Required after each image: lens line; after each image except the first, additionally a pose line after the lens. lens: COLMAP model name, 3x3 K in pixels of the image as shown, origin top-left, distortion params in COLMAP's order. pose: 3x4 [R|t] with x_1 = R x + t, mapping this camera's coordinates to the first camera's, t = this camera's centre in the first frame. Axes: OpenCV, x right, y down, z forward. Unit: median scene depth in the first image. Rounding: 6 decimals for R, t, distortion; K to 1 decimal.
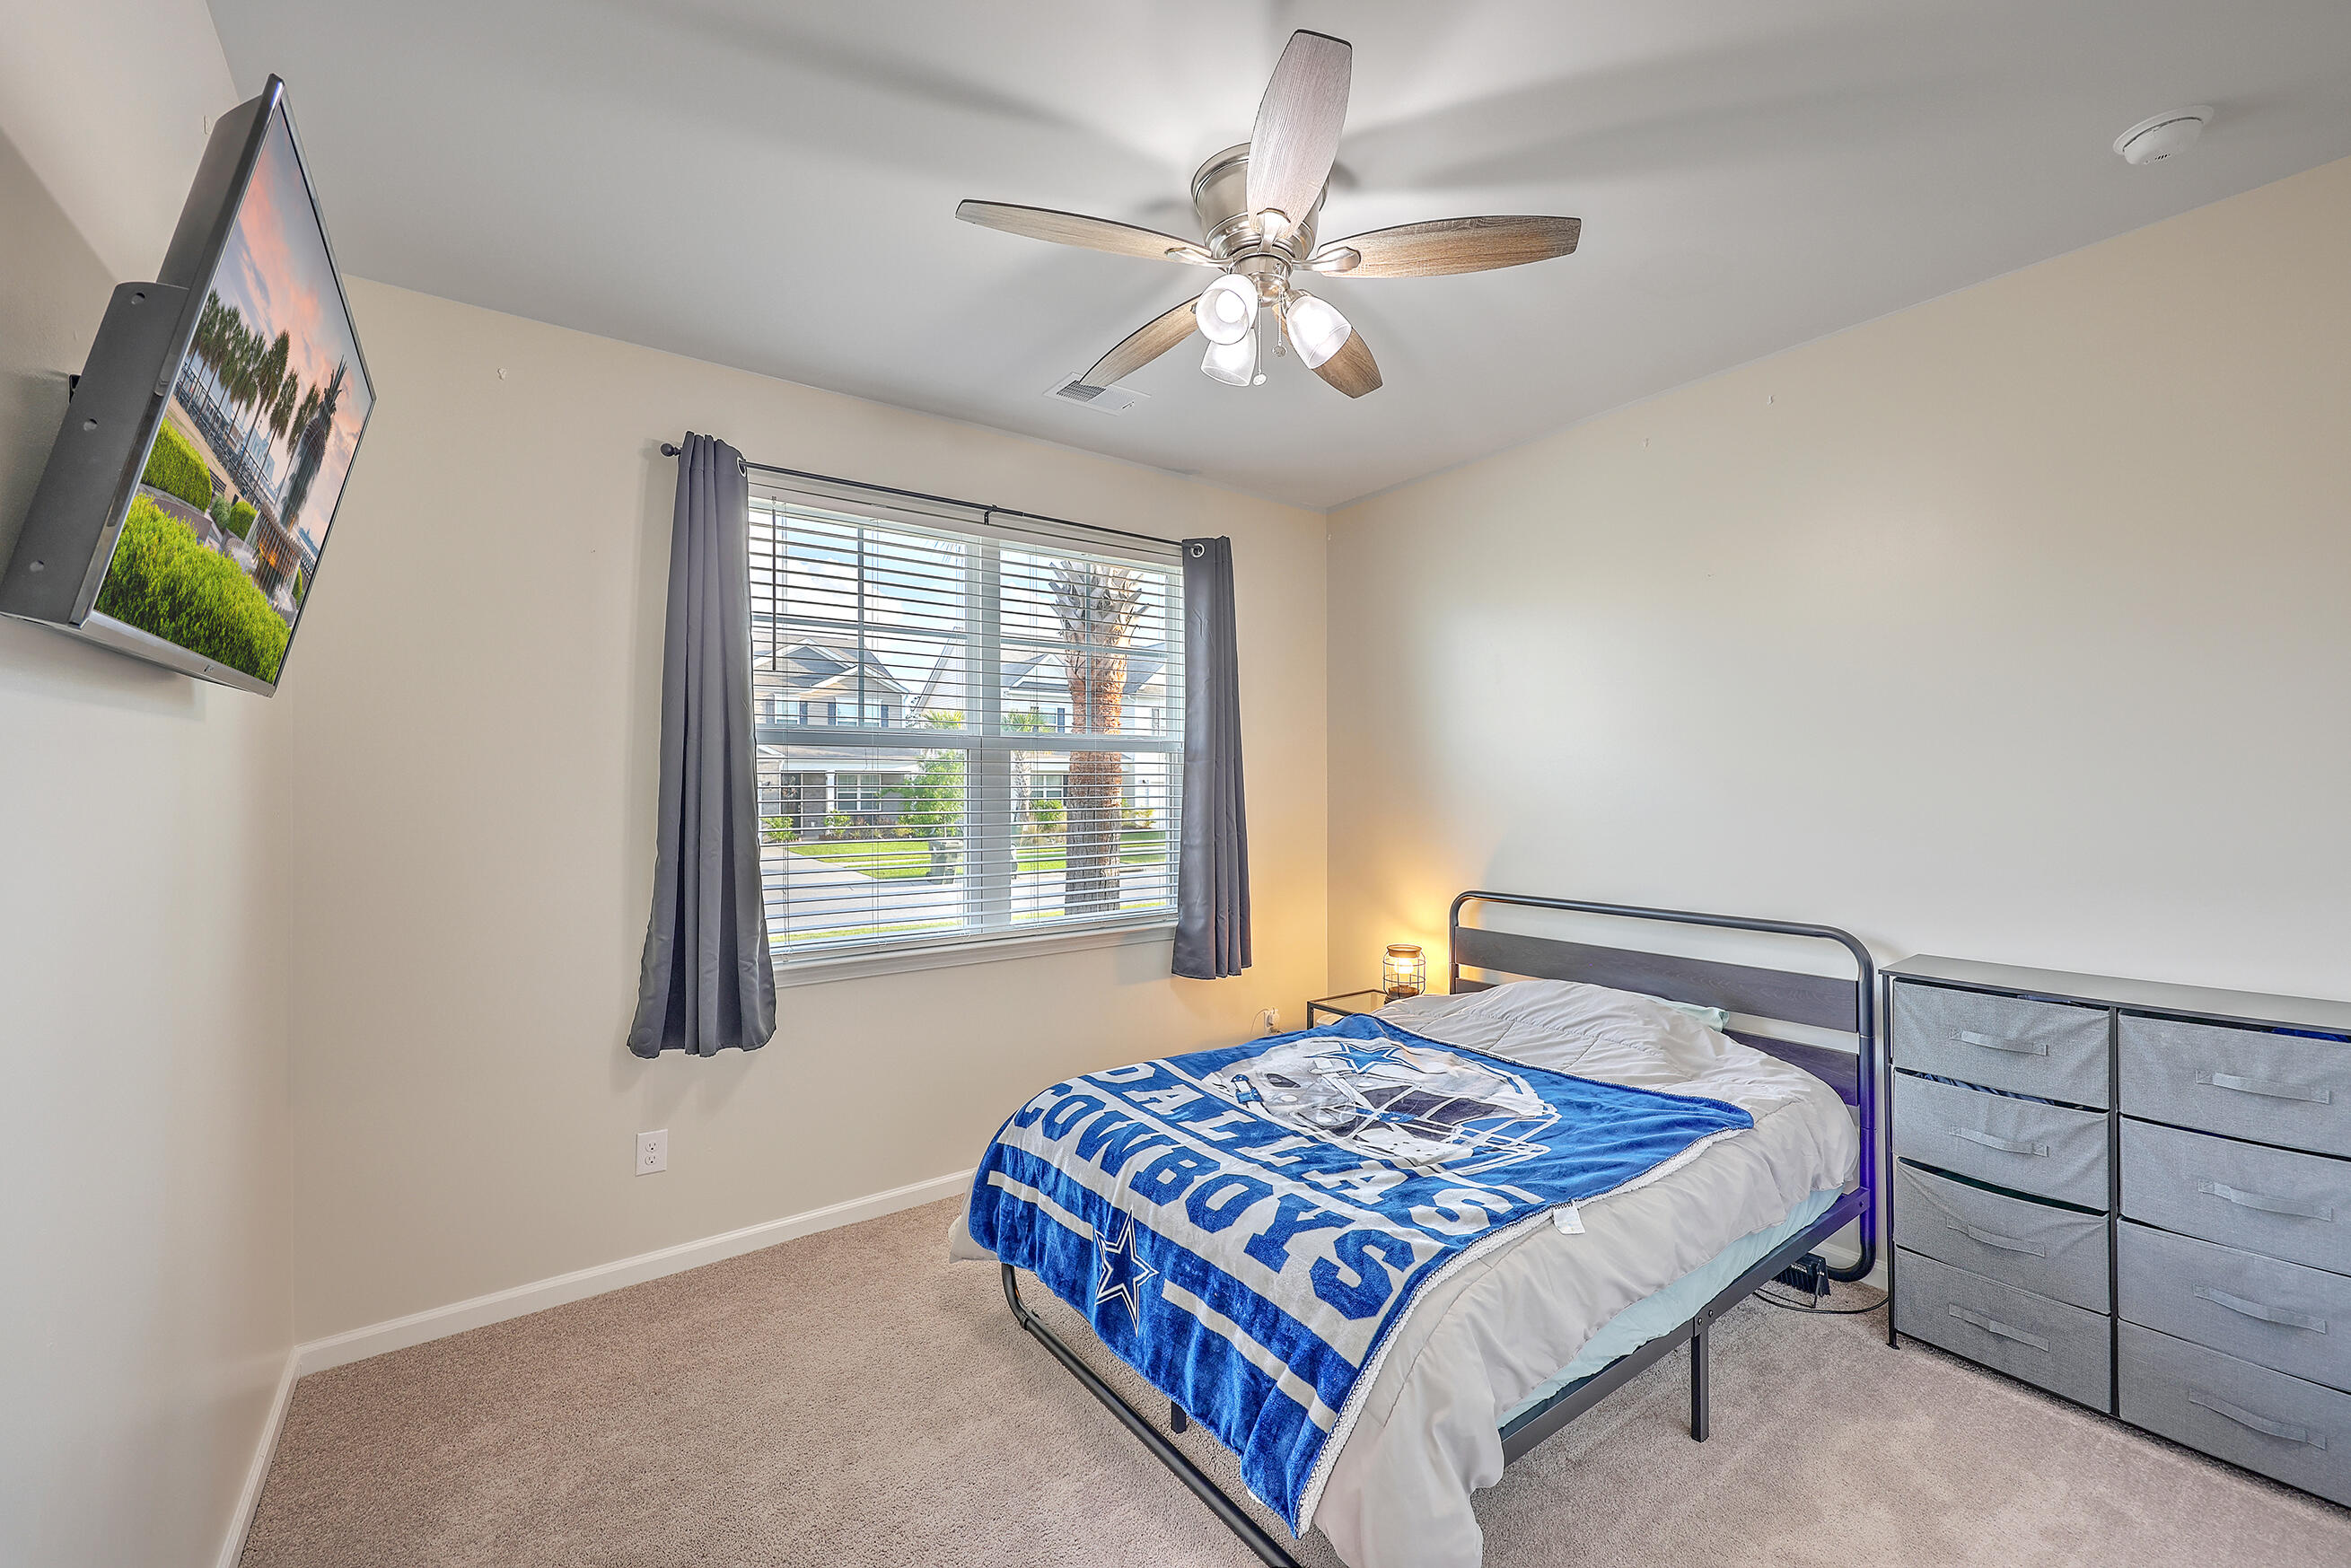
lens RADIAL K [[949.9, 0, 1178.4], [0, 949.9, 796.0], [0, 0, 1]] dist [0.003387, 0.000070]
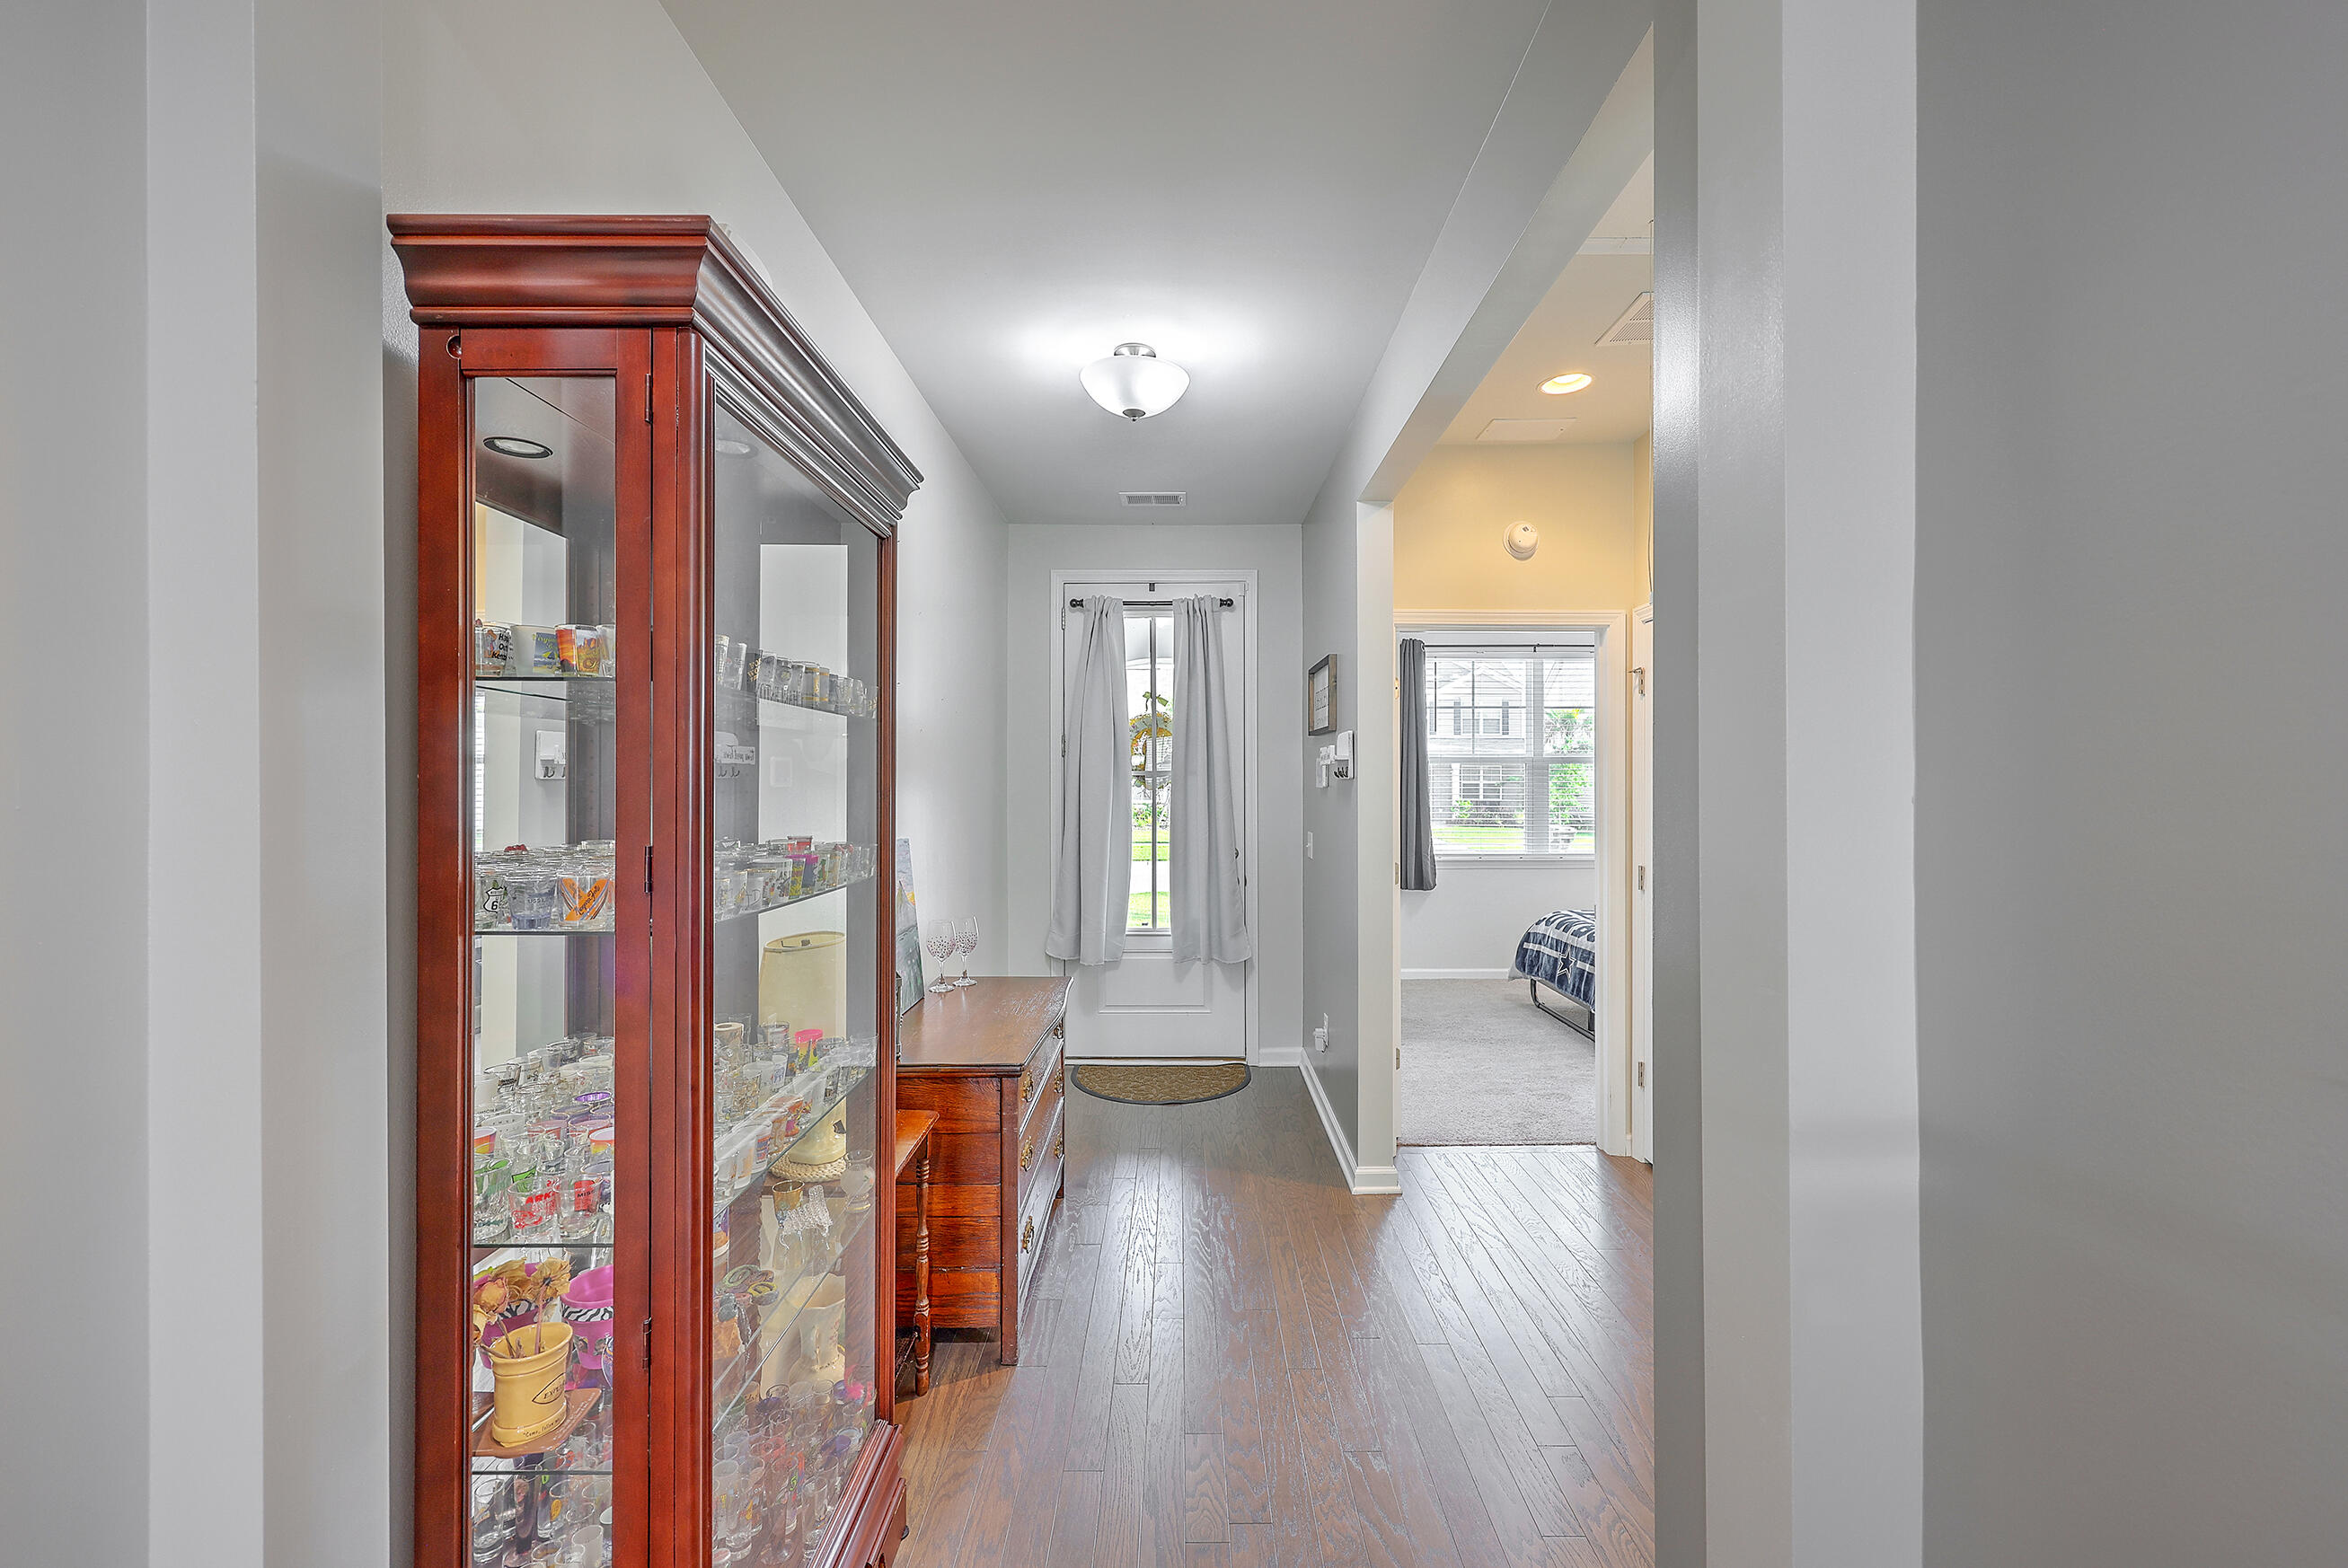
lens RADIAL K [[951.6, 0, 1186.1], [0, 951.6, 786.6], [0, 0, 1]] dist [0.002784, 0.000187]
pose [[0.810057, 0.002184, -0.586346, 0.519896], [-0.001603, 0.999998, 0.001510, -0.000804], [0.586348, -0.000283, 0.810059, -1.449408]]
